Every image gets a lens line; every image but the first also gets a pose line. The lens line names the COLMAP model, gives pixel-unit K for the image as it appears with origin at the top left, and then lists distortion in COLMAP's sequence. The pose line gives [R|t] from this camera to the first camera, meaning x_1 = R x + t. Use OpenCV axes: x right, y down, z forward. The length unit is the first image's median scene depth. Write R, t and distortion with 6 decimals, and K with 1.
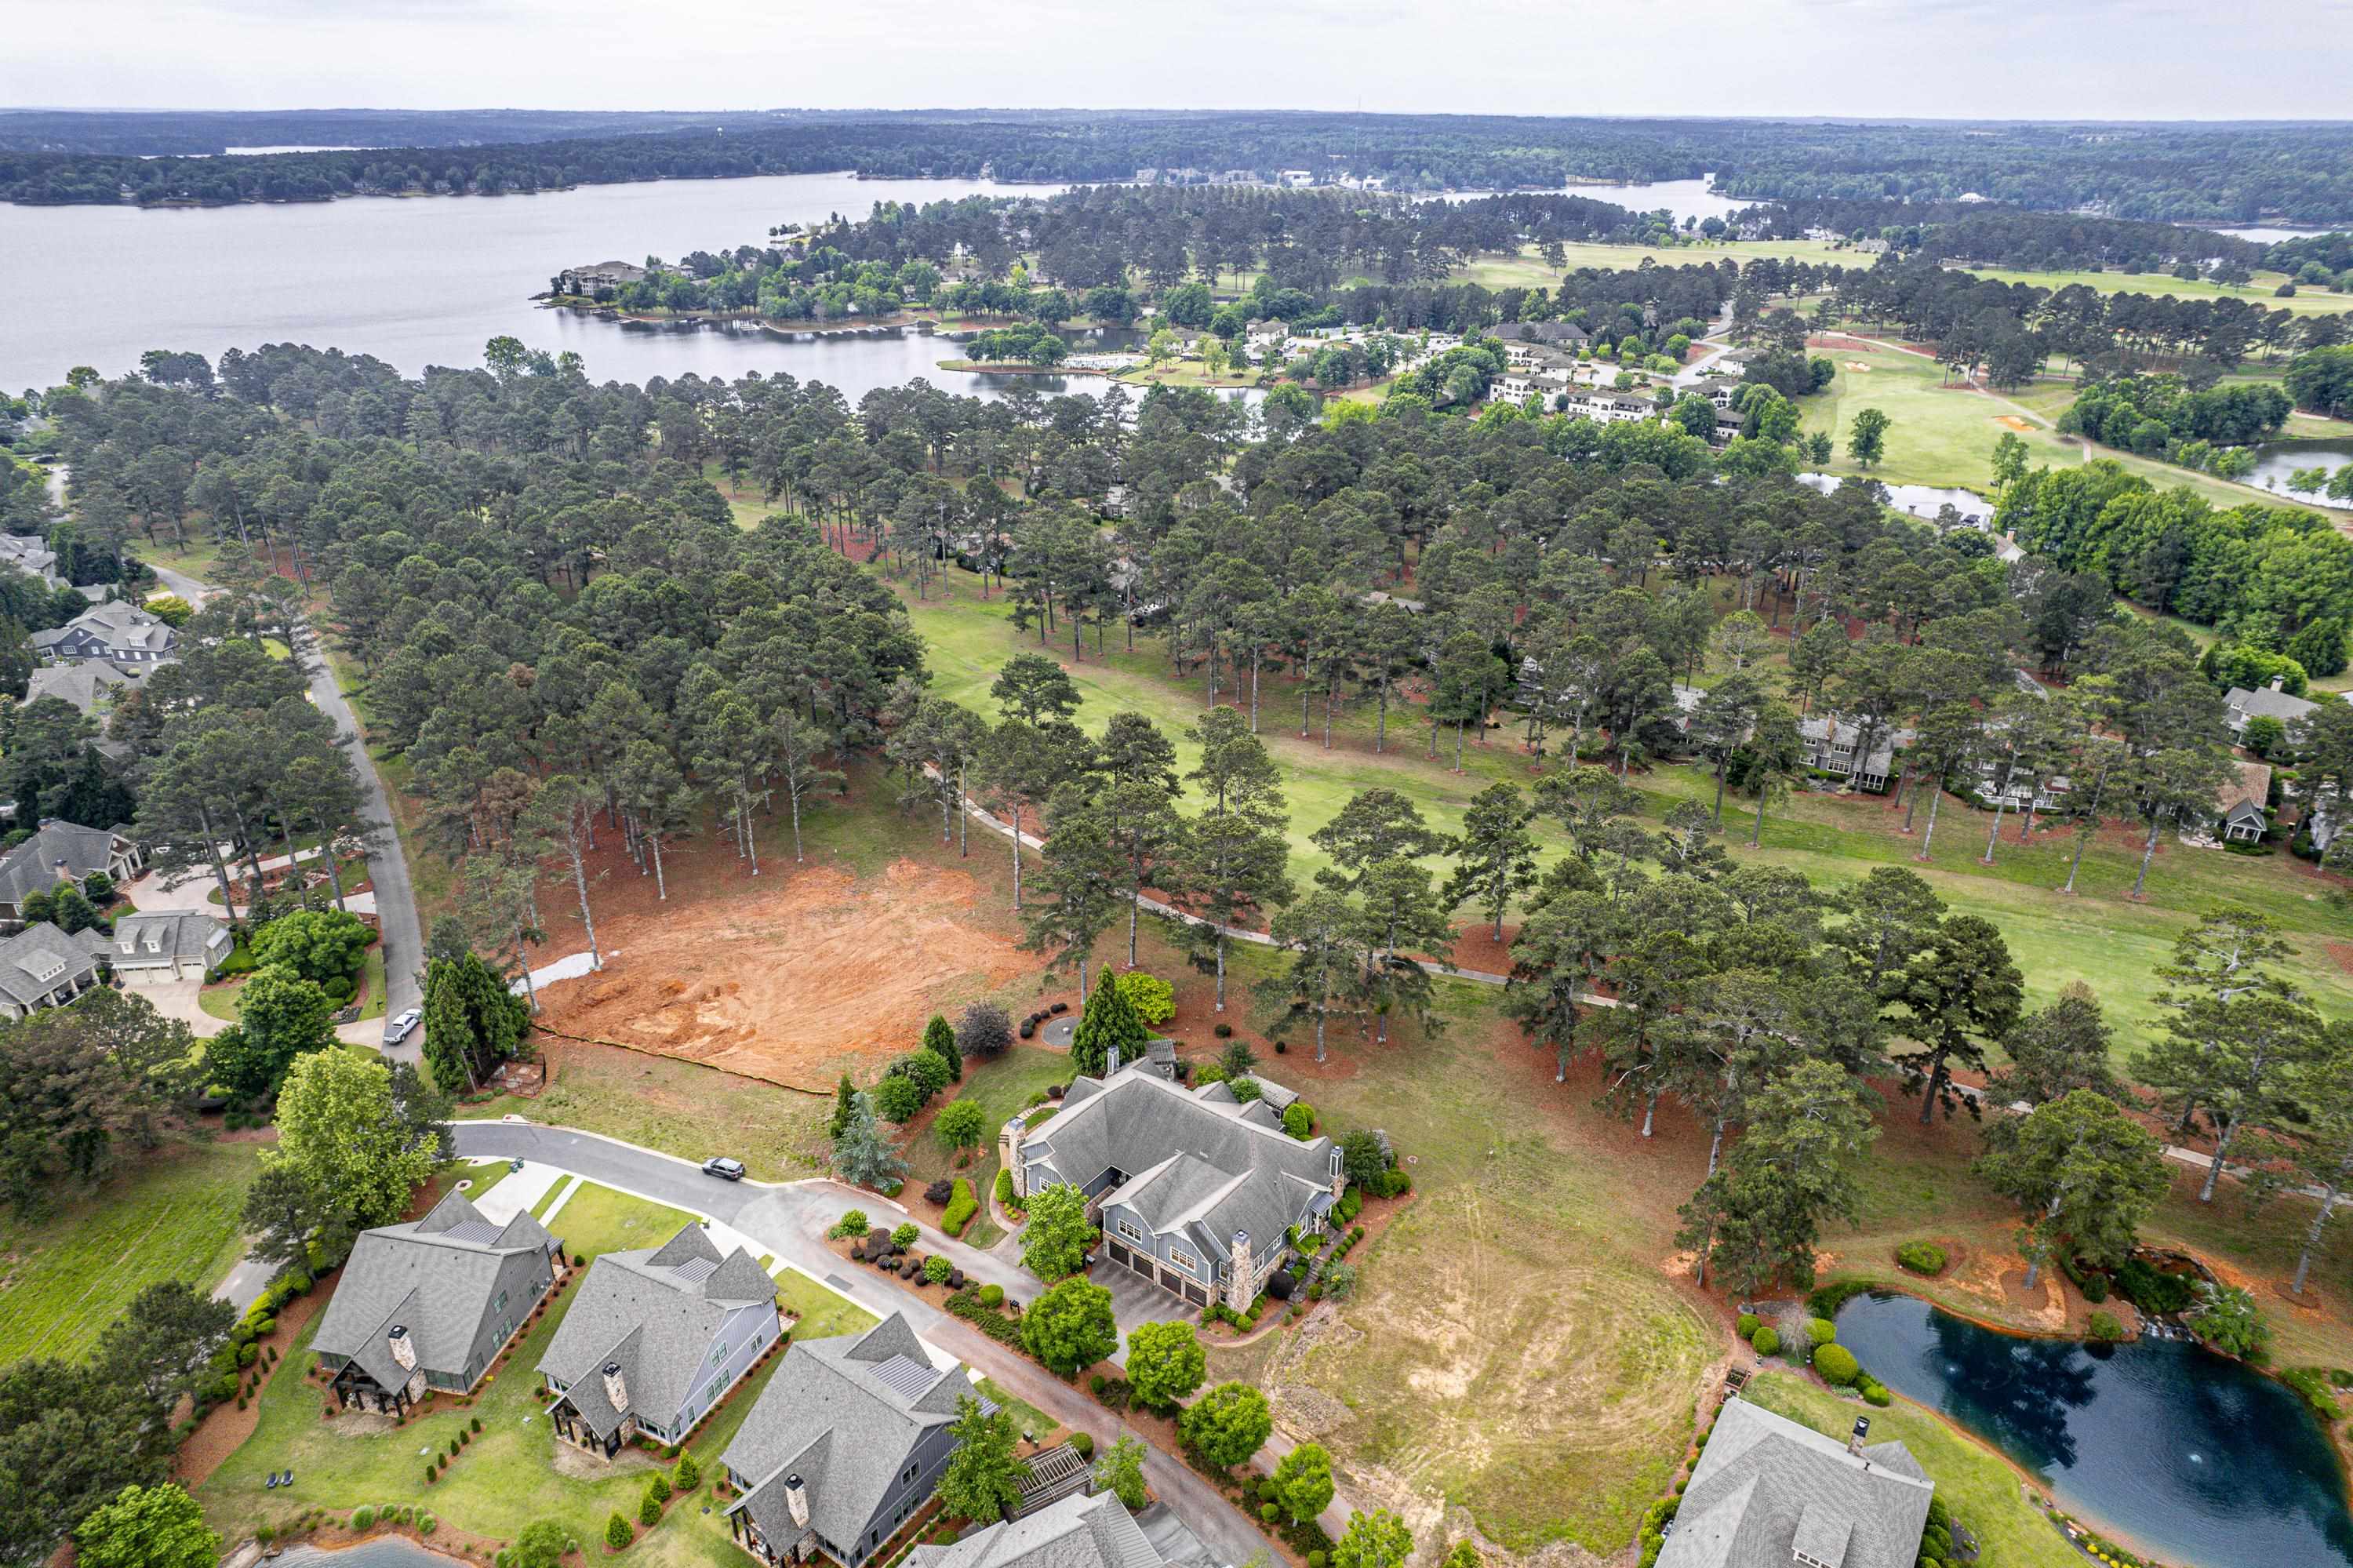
lens RADIAL K [[1506.0, 0, 1185.0], [0, 1506.0, 797.0], [0, 0, 1]] dist [-0.082337, 0.071630]
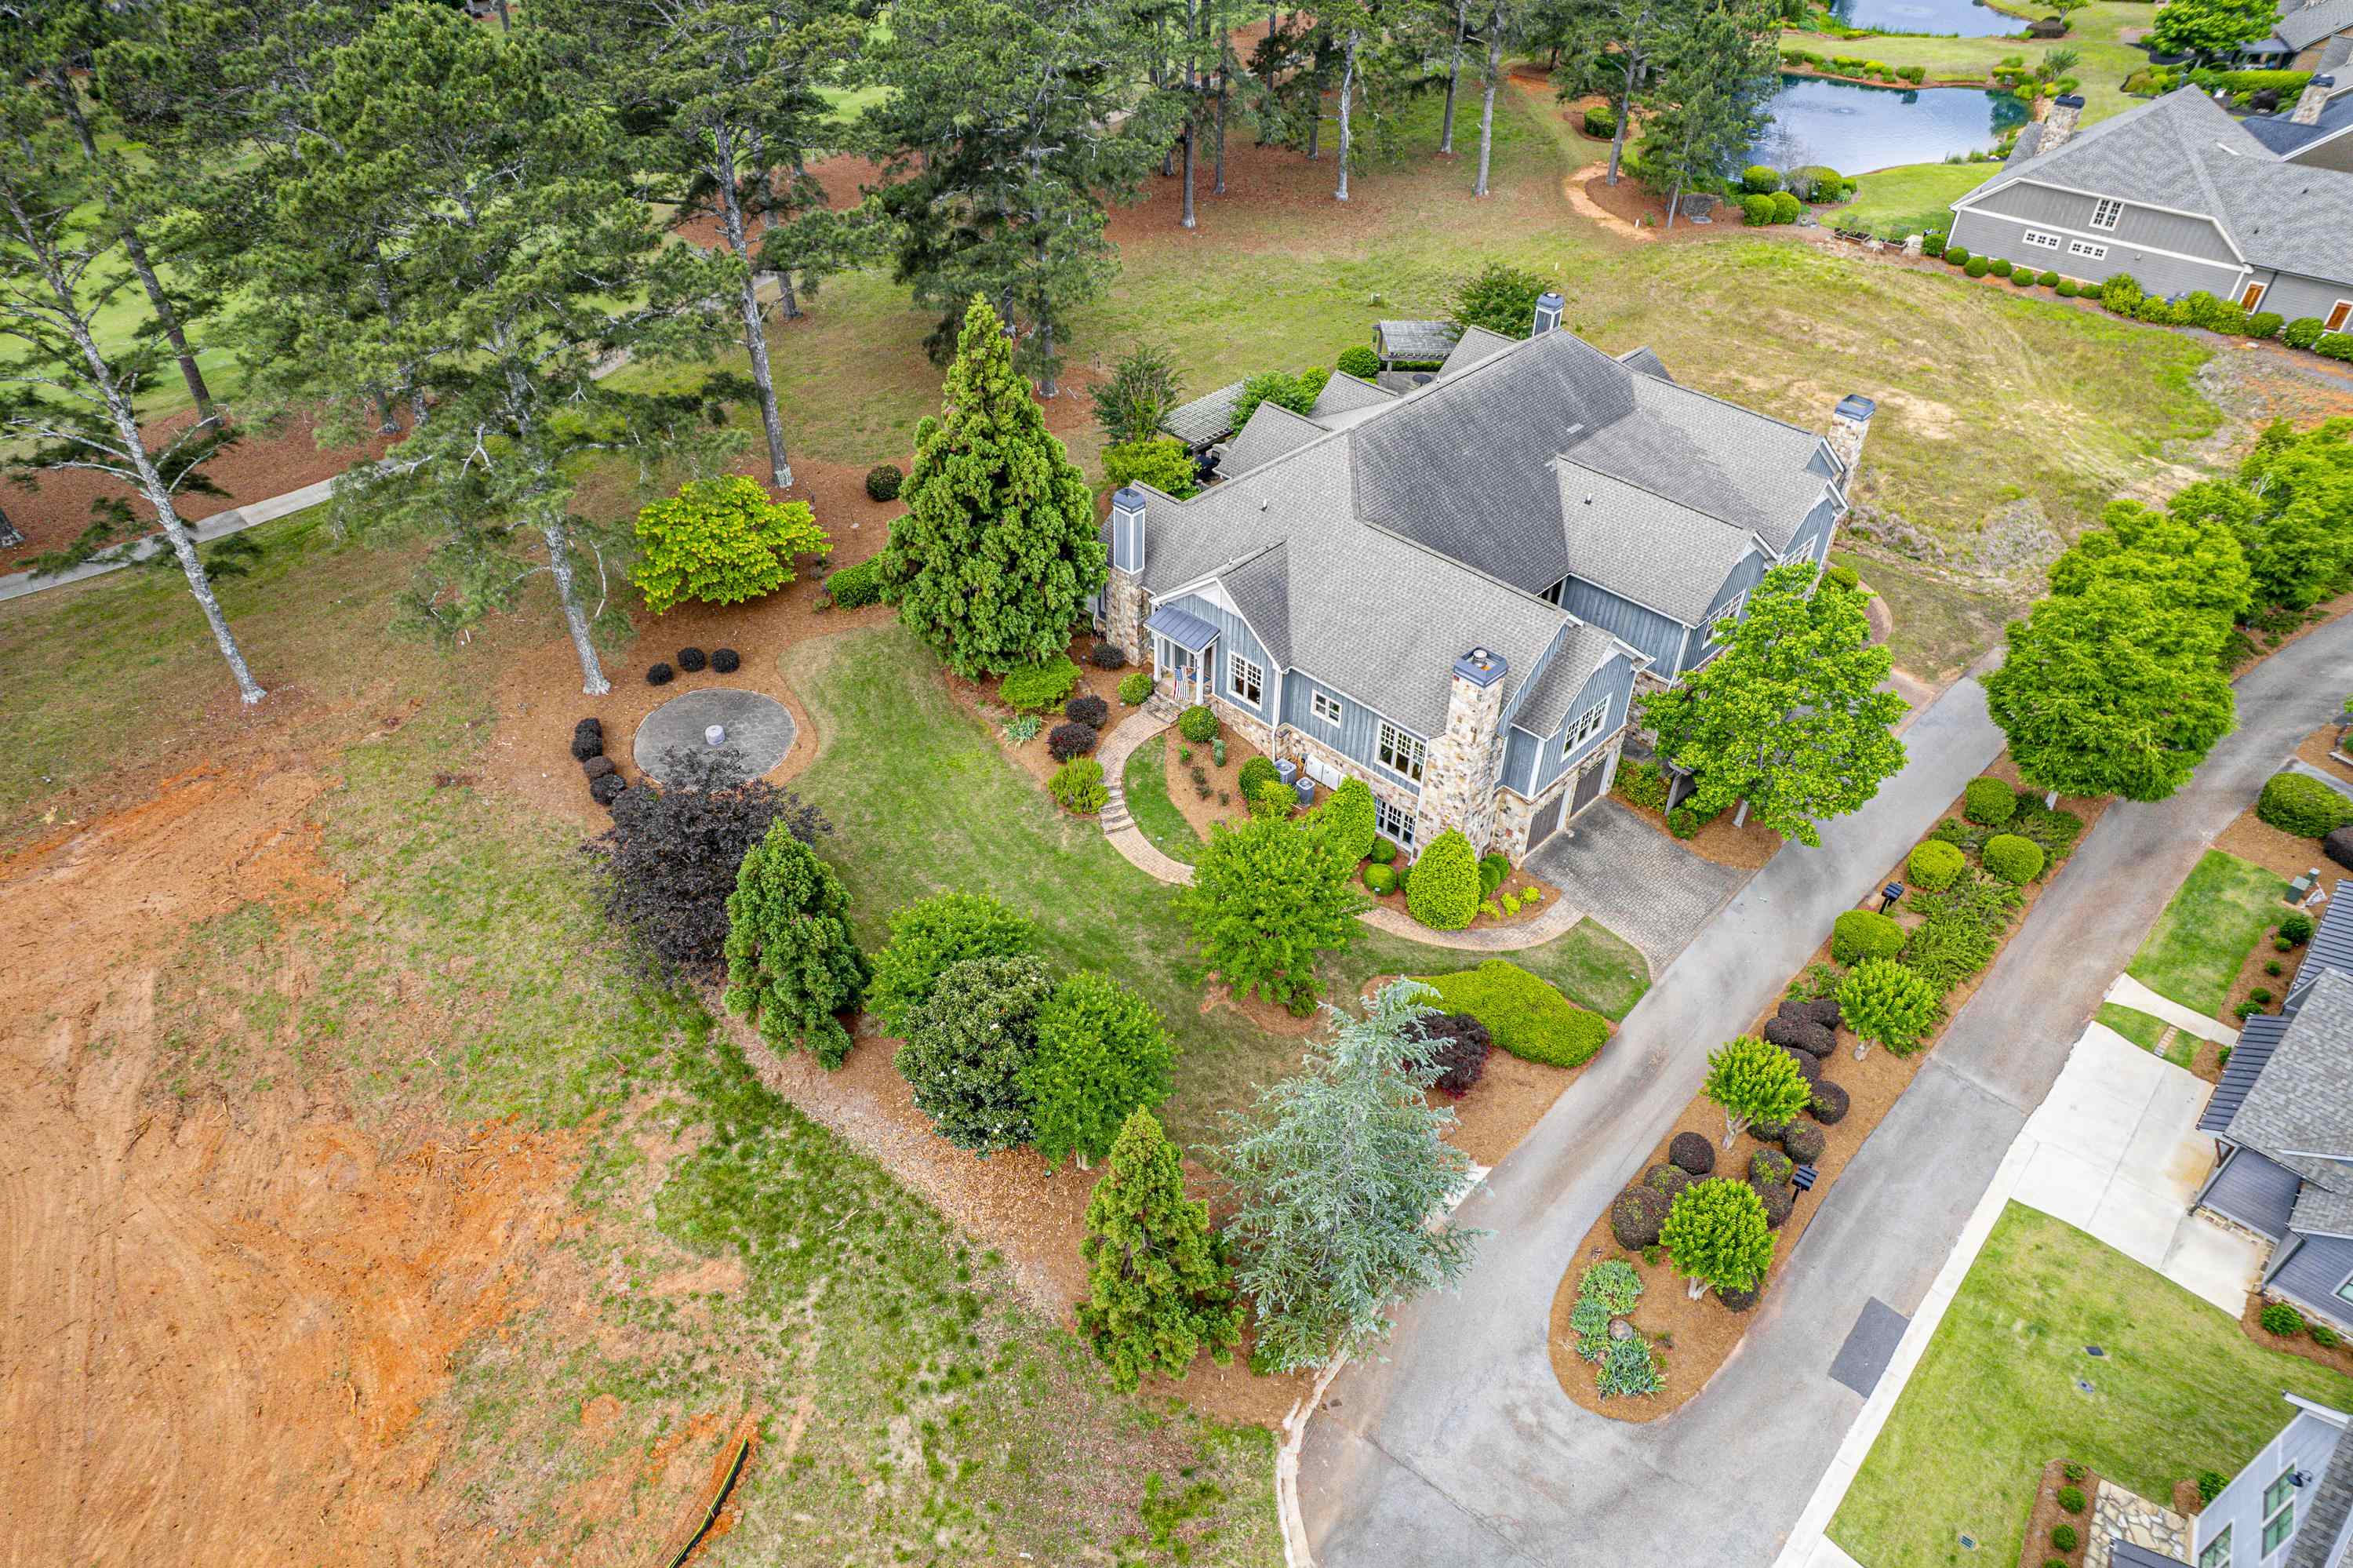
lens RADIAL K [[1506.0, 0, 1181.1], [0, 1506.0, 786.4], [0, 0, 1]] dist [-0.082337, 0.071630]
pose [[0.125641, -0.629321, 0.766922, -0.107534], [0.410074, 0.736860, 0.537473, 0.010716], [-0.903357, 0.246965, 0.350648, 0.267752]]
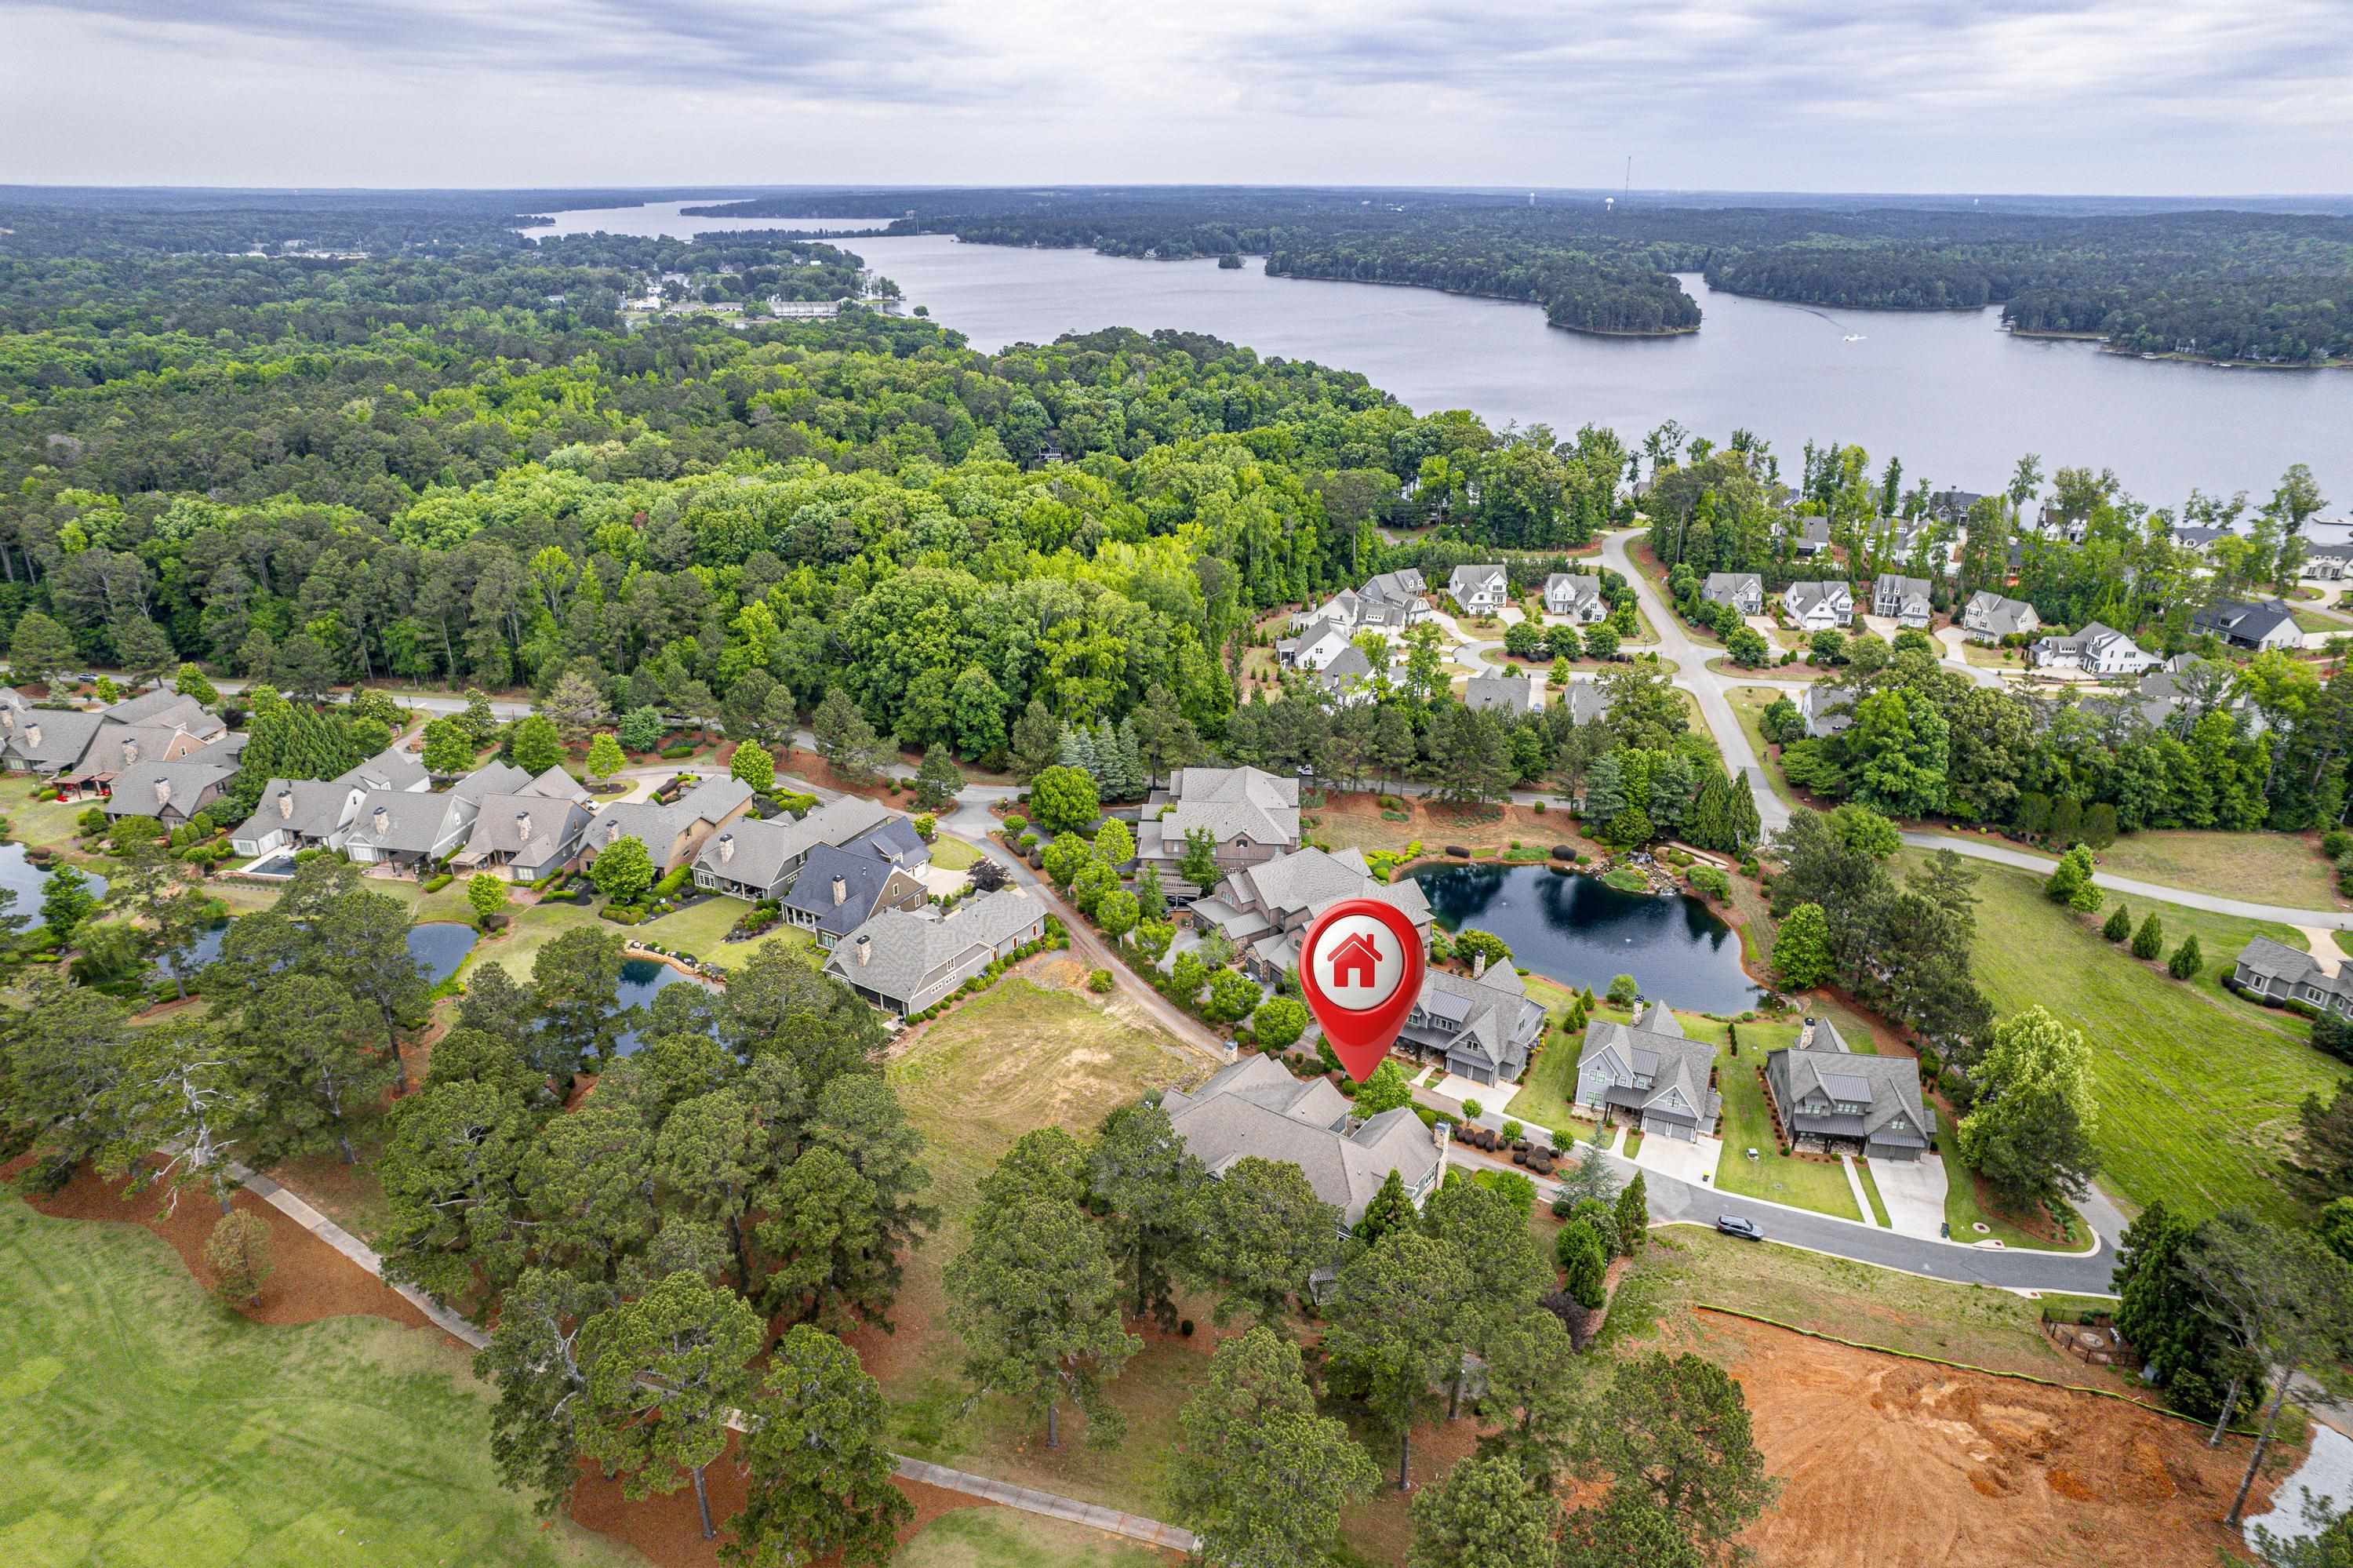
lens RADIAL K [[1506.0, 0, 1178.4], [0, 1506.0, 779.3], [0, 0, 1]] dist [-0.082337, 0.071630]
pose [[-0.999802, 0.000224, -0.019919, 0.027586], [-0.014379, 0.683943, 0.729394, -0.205924], [0.013787, 0.729536, -0.683804, 0.435898]]
